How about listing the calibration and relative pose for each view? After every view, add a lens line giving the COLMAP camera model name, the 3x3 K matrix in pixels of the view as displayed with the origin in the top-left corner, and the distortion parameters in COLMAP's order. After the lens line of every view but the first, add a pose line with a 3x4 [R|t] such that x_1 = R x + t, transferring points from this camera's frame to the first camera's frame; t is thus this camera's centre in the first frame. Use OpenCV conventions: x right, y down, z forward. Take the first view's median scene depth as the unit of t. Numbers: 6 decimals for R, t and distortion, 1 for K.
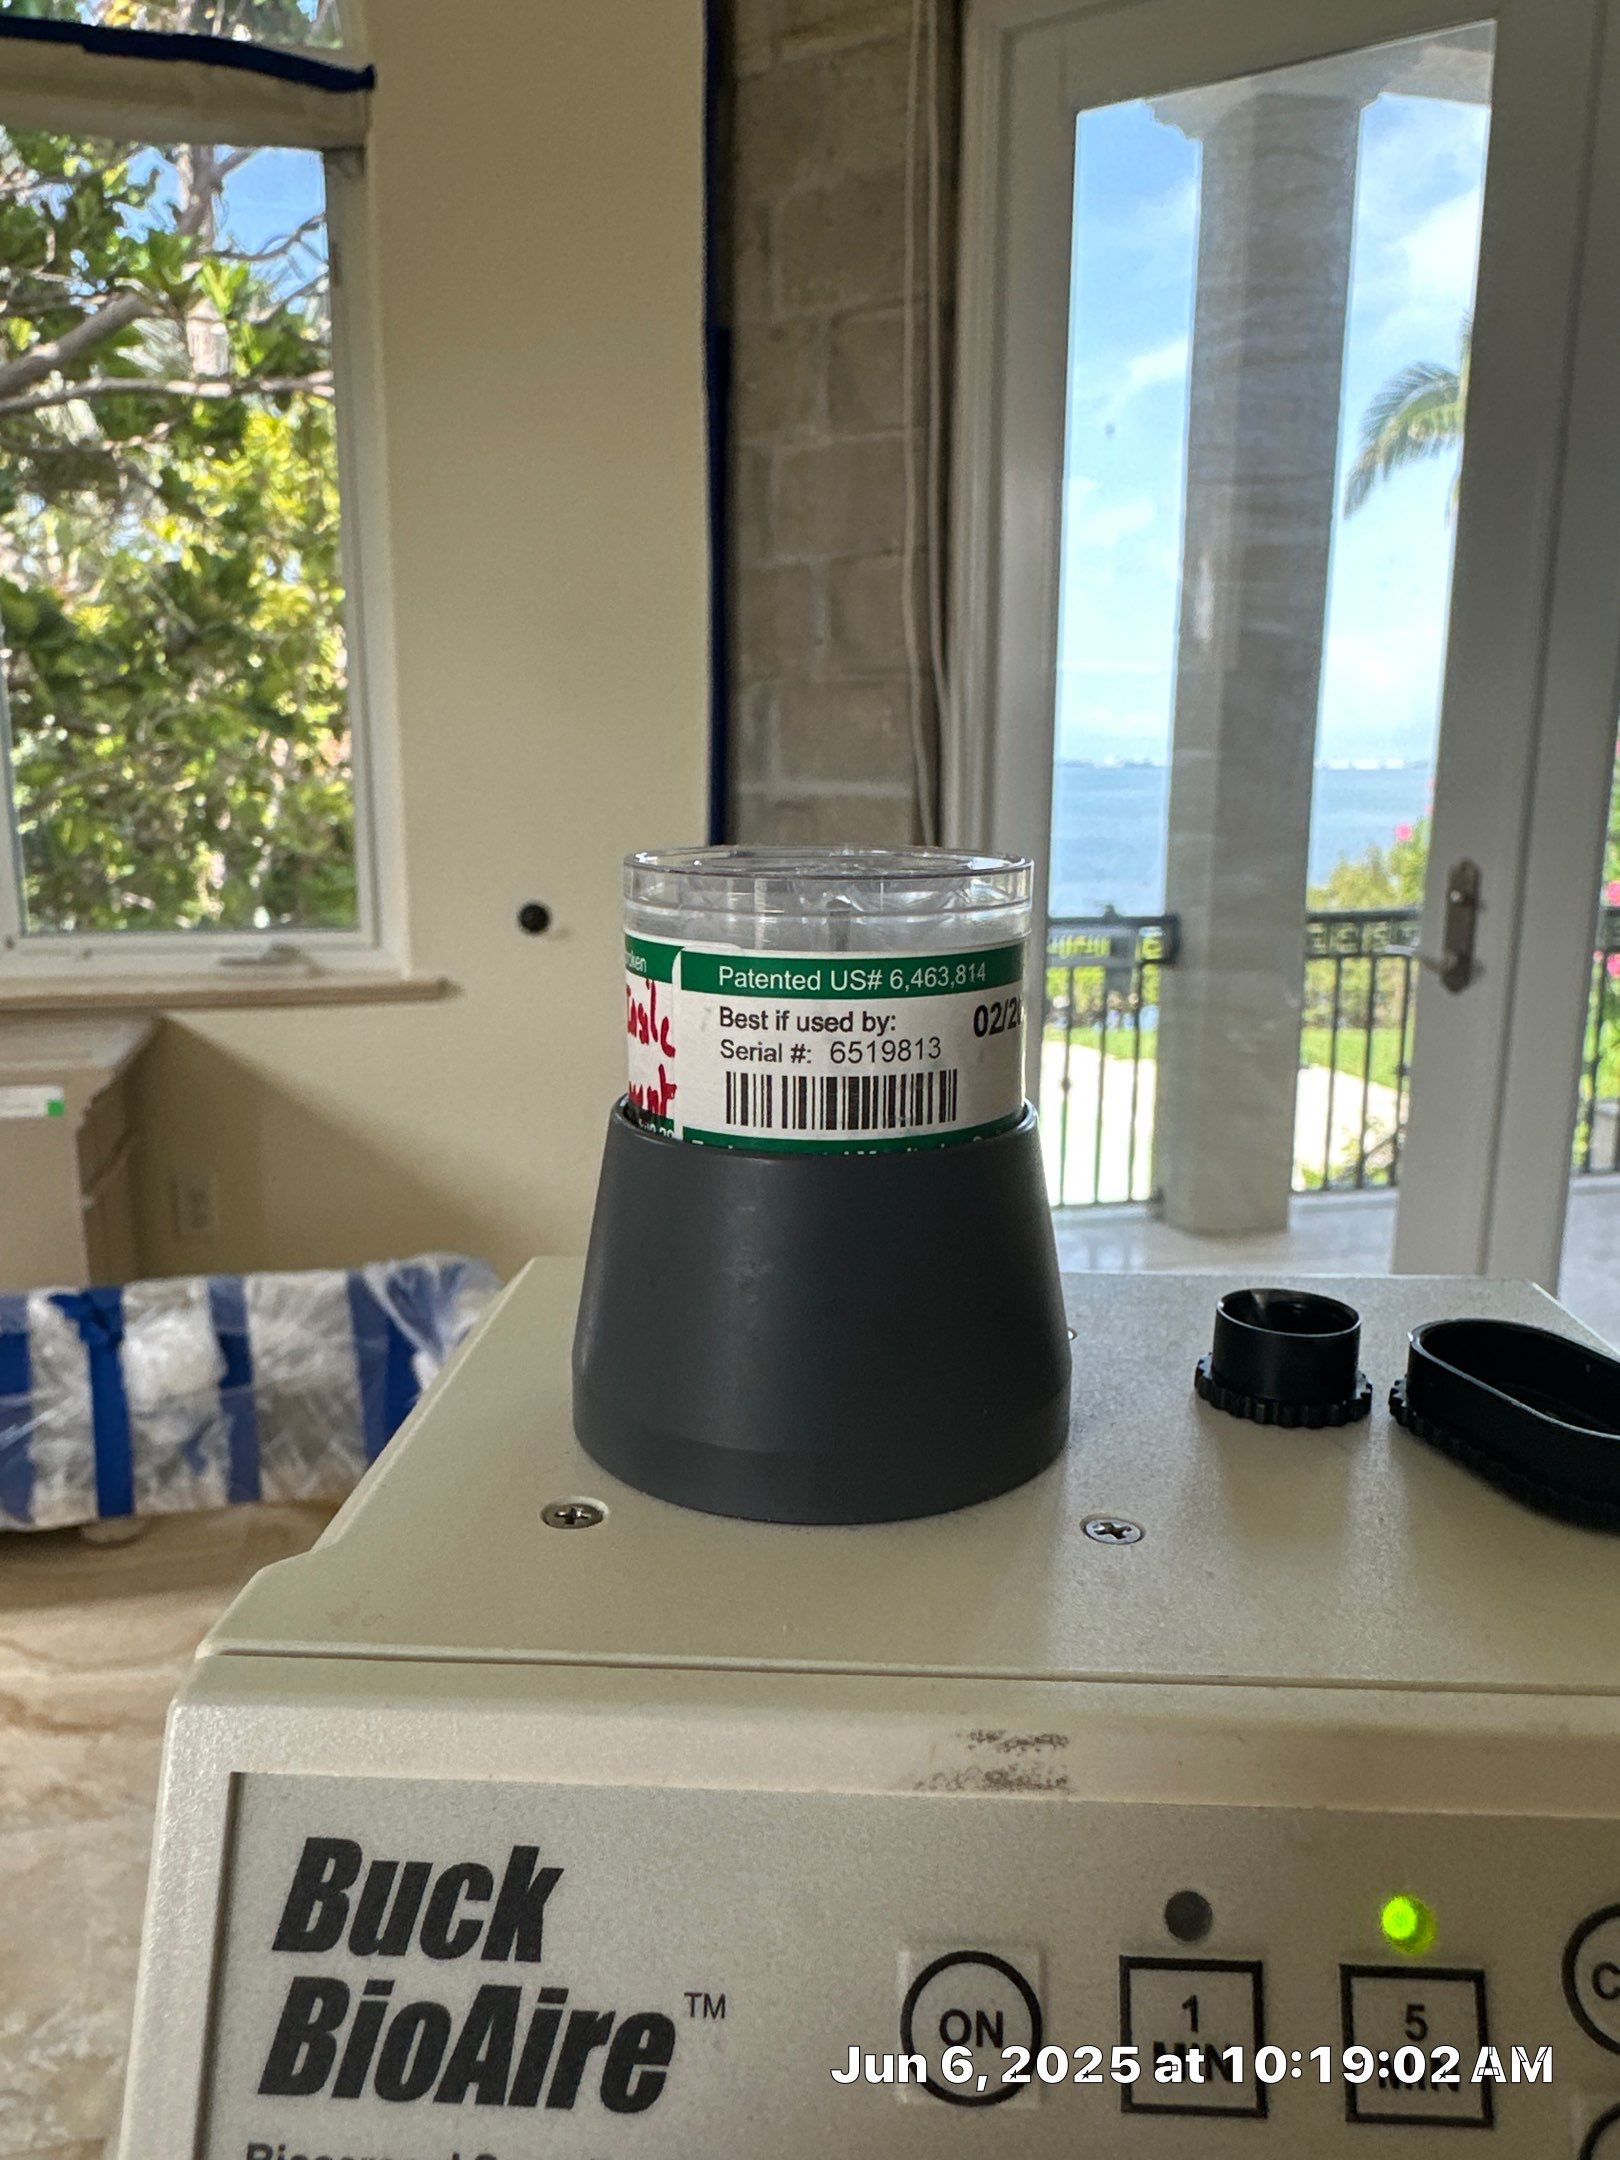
lens RADIAL K [[1534.2, 0, 817.8], [0, 1534.2, 1067.2], [0, 0, 1]] dist [0.024109, -0.030909]
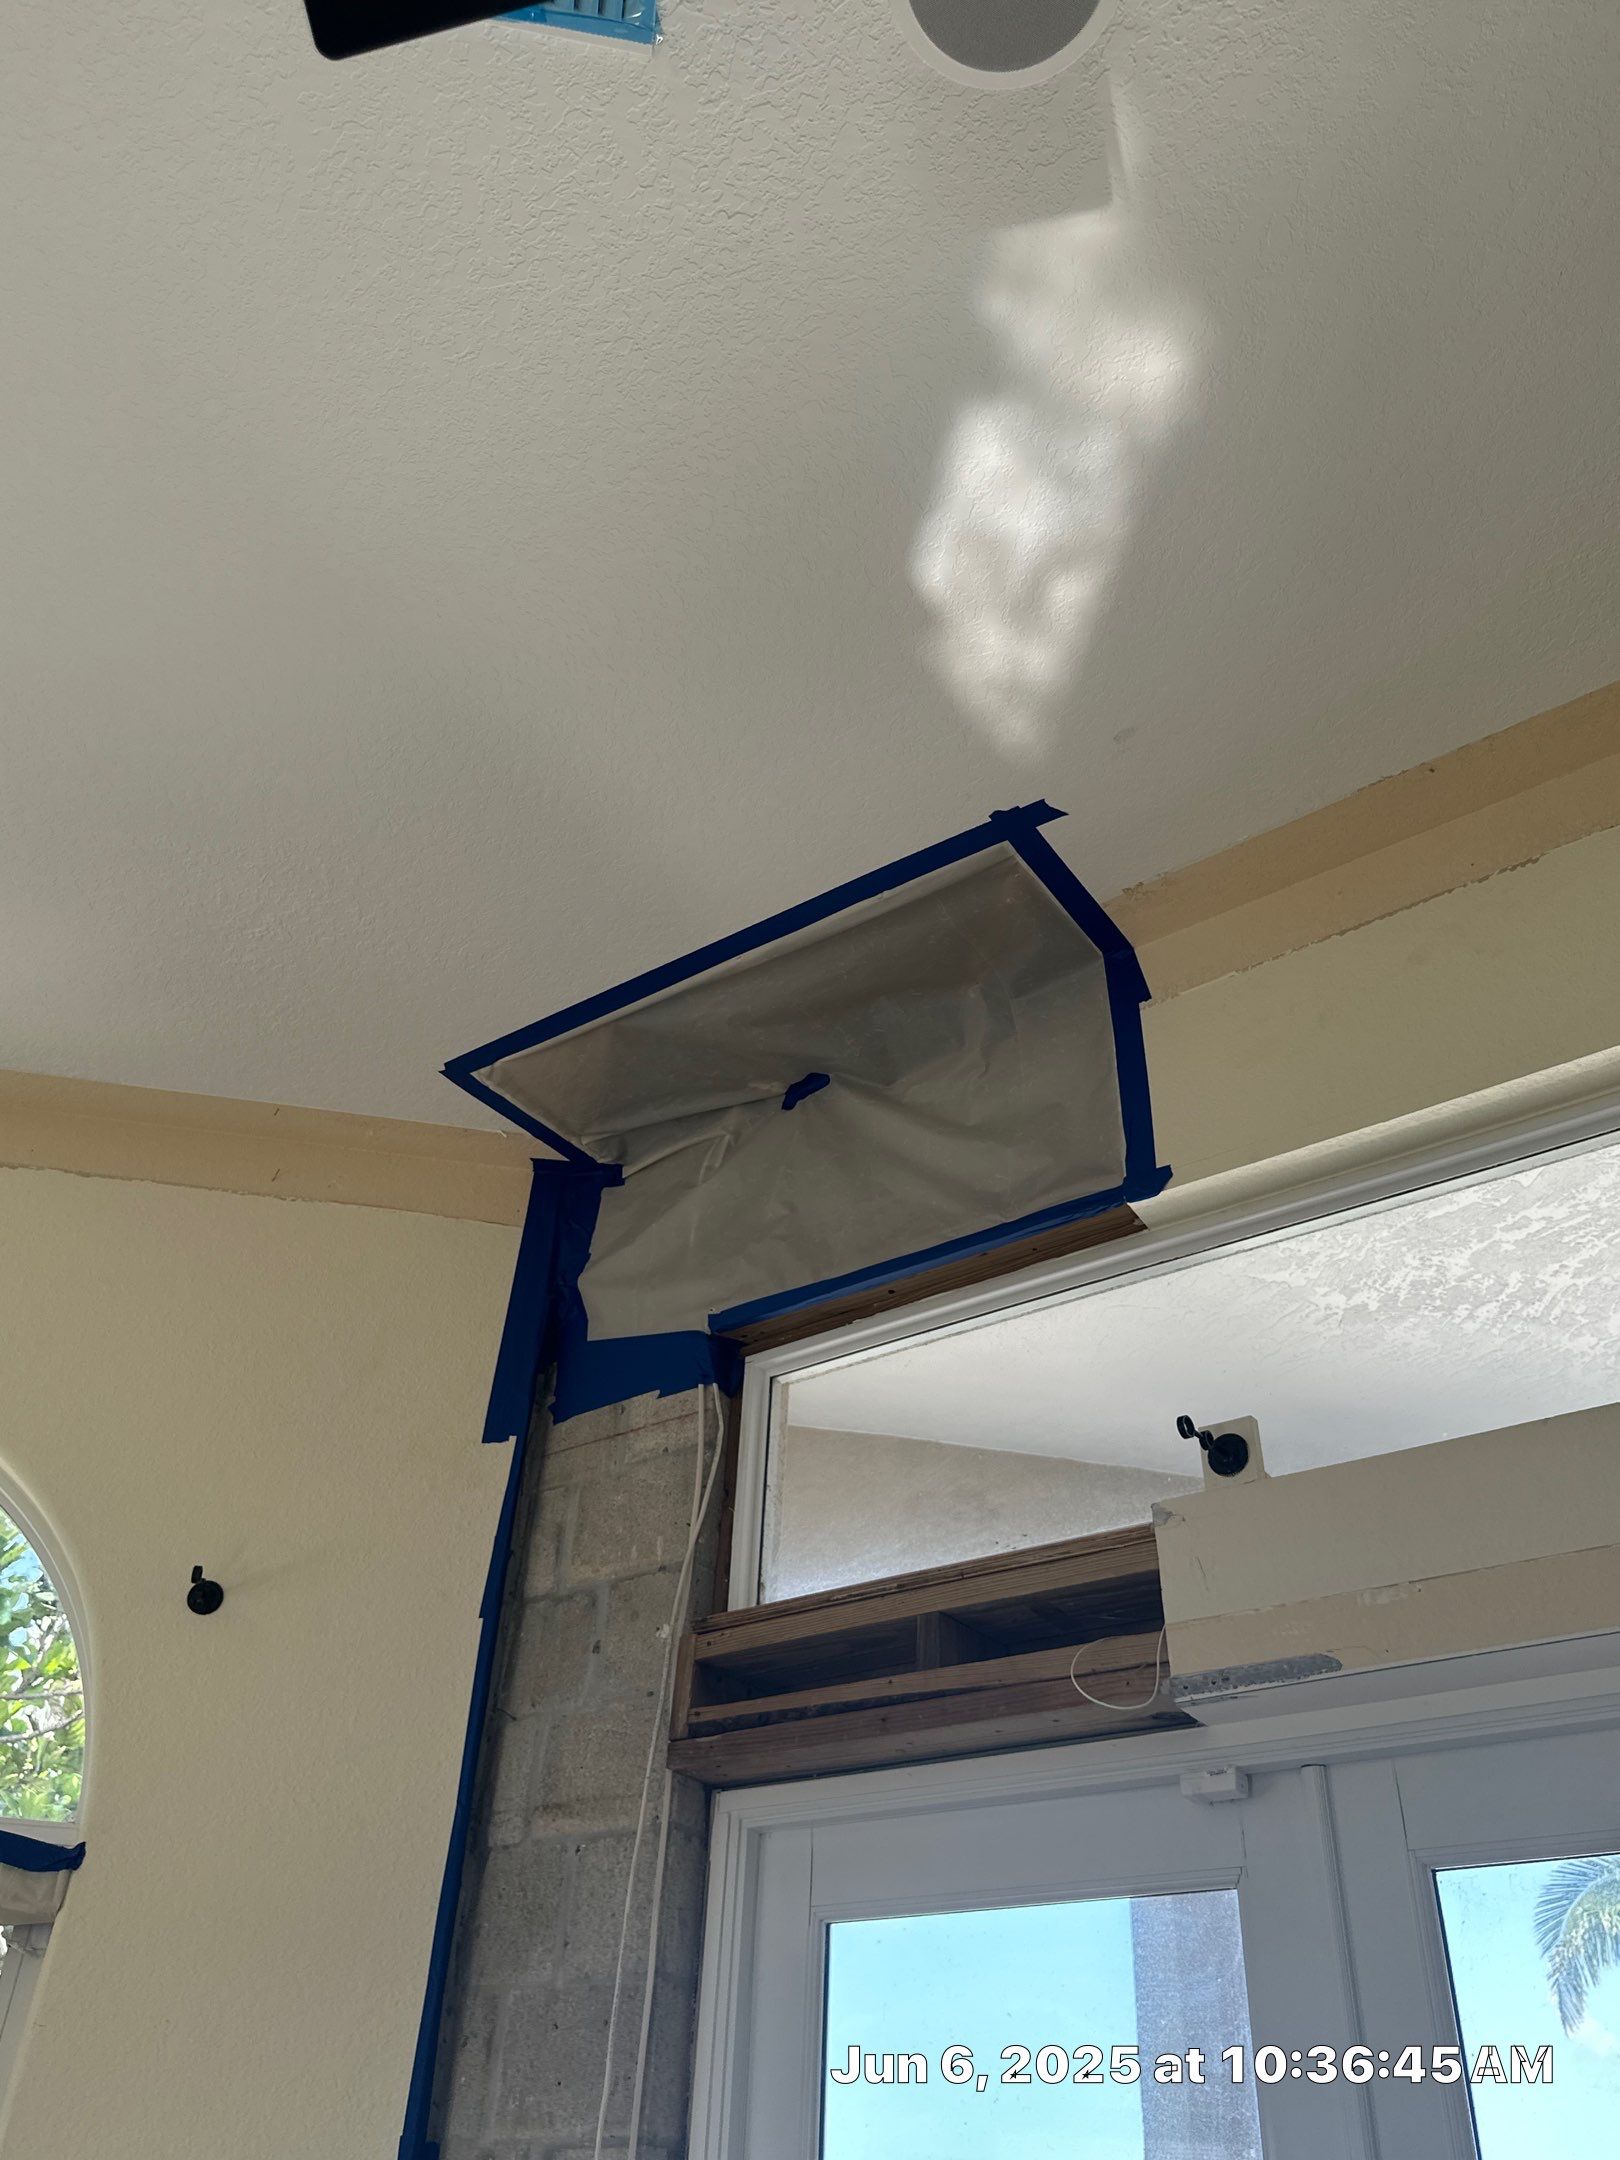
lens RADIAL K [[1694.4, 0, 801.7], [0, 1694.4, 1057.5], [0, 0, 1]] dist [0.037224, -0.065942]
pose [[0.996524, -0.006876, -0.083018, 0.227113], [-0.056634, 0.674921, -0.735714, -0.225260], [0.061089, 0.737858, 0.672185, -0.024130]]
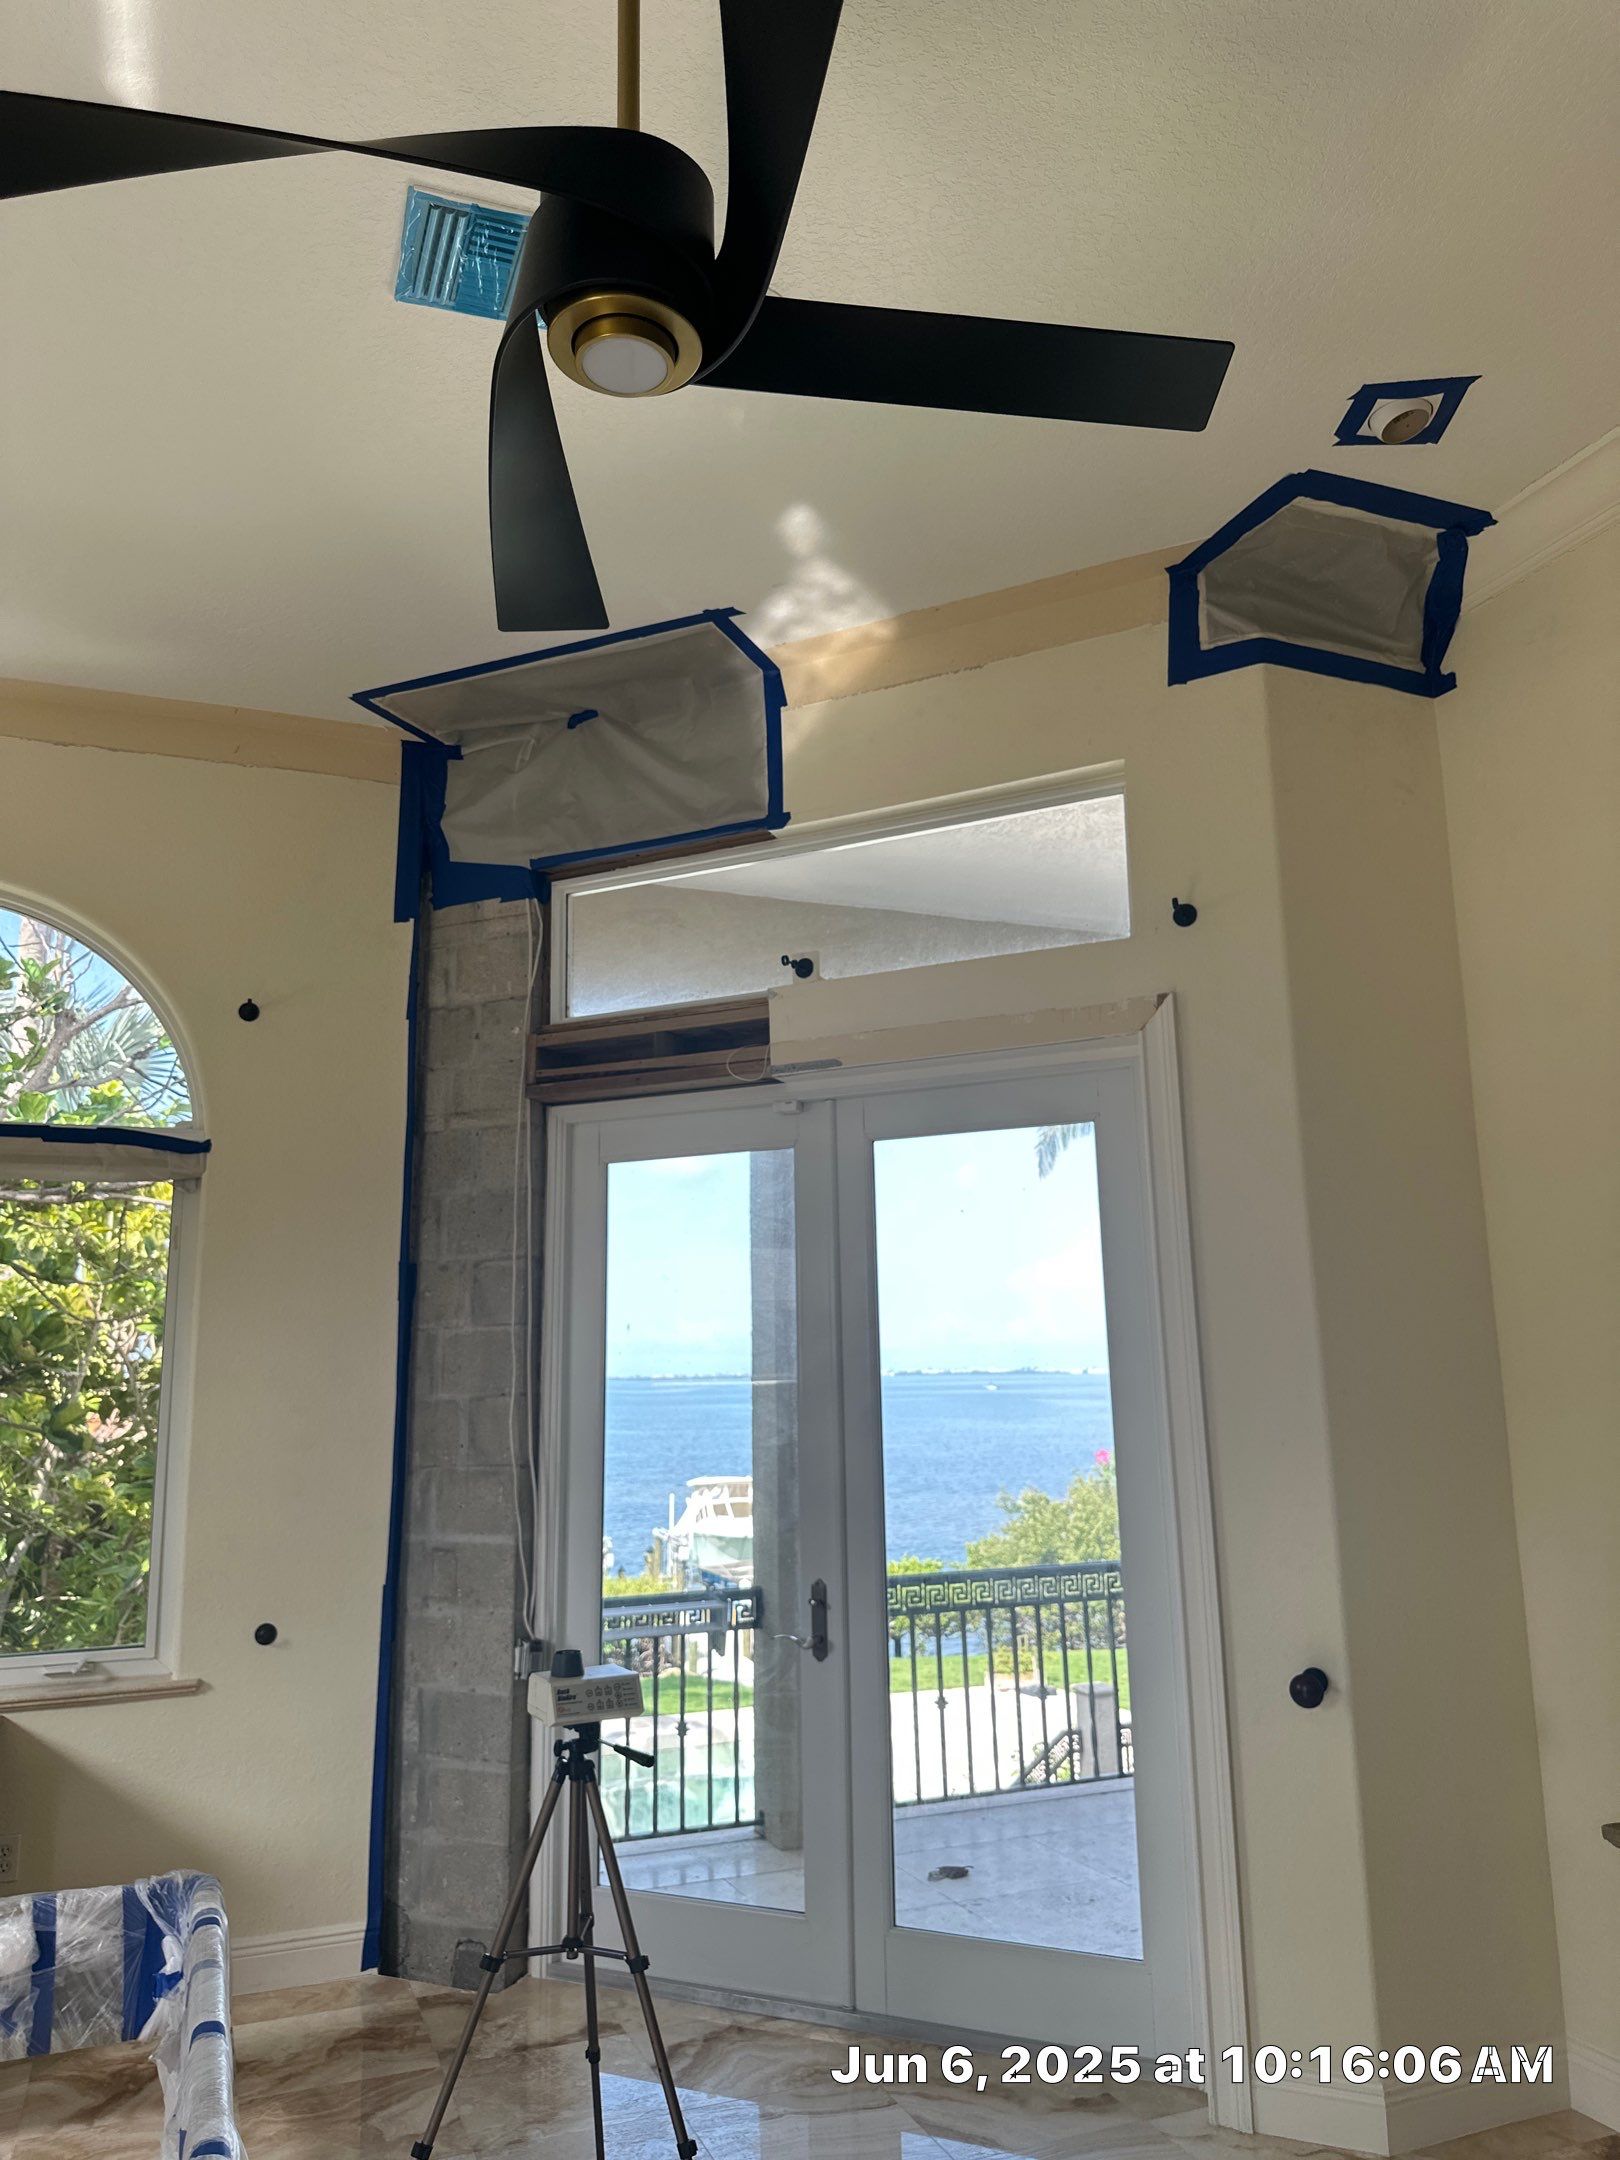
lens RADIAL K [[1534.2, 0, 821.6], [0, 1534.2, 1061.8], [0, 0, 1]] dist [0.024109, -0.030909]
pose [[0.989606, 0.005750, 0.143688, 0.150313], [0.050306, 0.922222, -0.383375, -0.005937], [-0.134717, 0.386618, 0.912347, -0.750848]]
